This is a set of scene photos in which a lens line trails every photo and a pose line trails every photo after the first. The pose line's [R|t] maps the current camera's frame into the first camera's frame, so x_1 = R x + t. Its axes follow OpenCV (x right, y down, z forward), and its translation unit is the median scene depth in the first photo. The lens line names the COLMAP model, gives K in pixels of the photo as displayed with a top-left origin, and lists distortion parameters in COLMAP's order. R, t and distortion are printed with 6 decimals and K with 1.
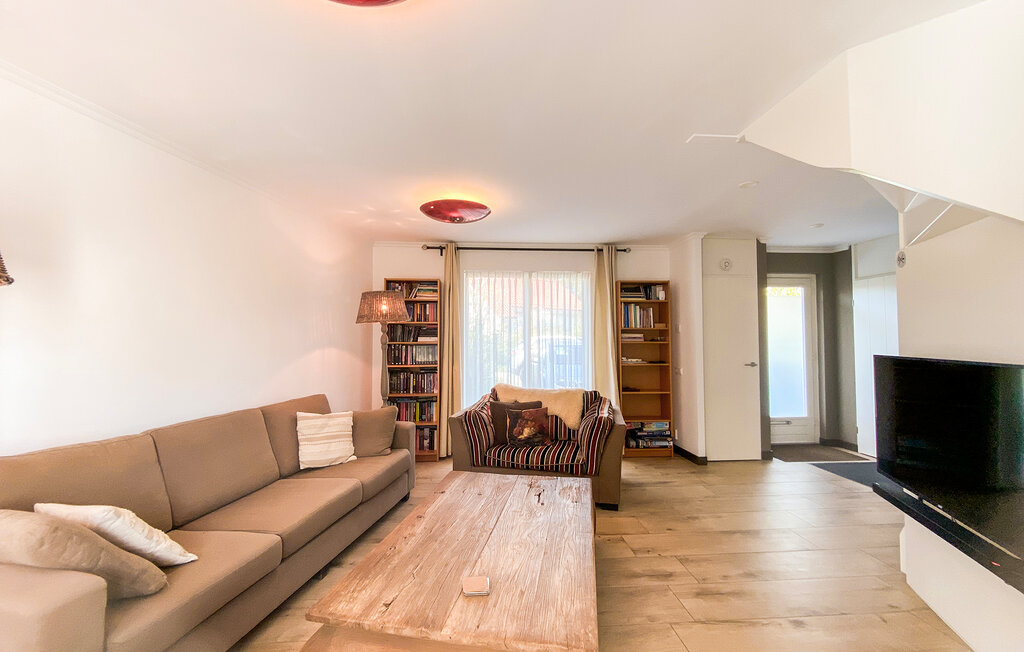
lens RADIAL K [[427.2, 0, 508.3], [0, 427.2, 324.0], [0, 0, 1]] dist [0.007459, -0.003703]
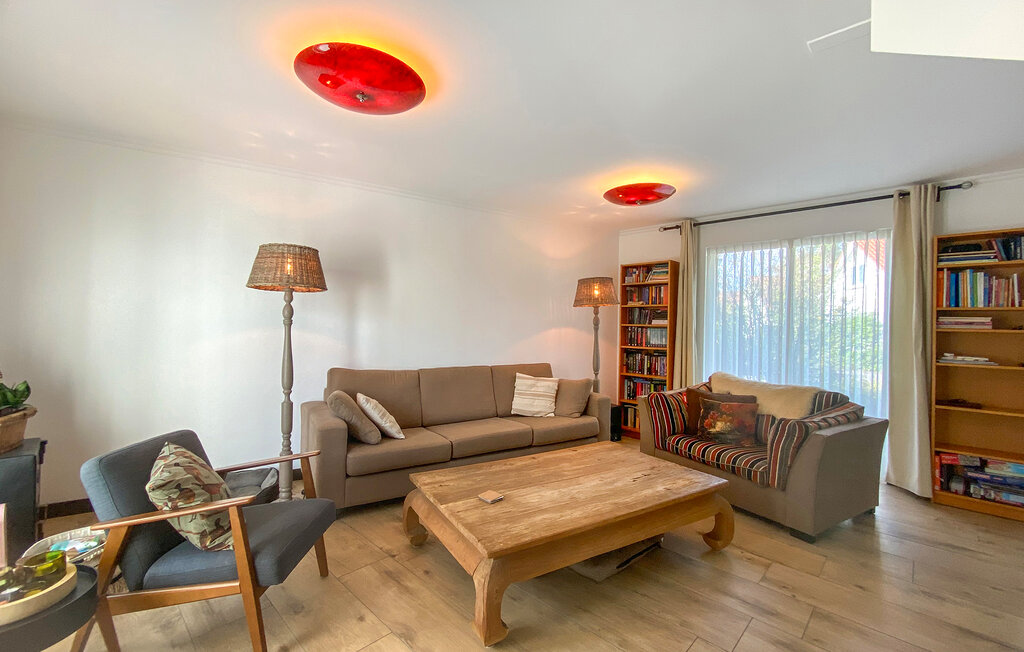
lens RADIAL K [[427.2, 0, 492.1], [0, 427.2, 332.1], [0, 0, 1]] dist [0.007459, -0.003703]
pose [[0.651707, 0.030102, -0.757873, 0.316313], [0.005433, 0.999001, 0.044352, 0.012717], [0.758451, -0.033022, 0.650893, 0.052245]]
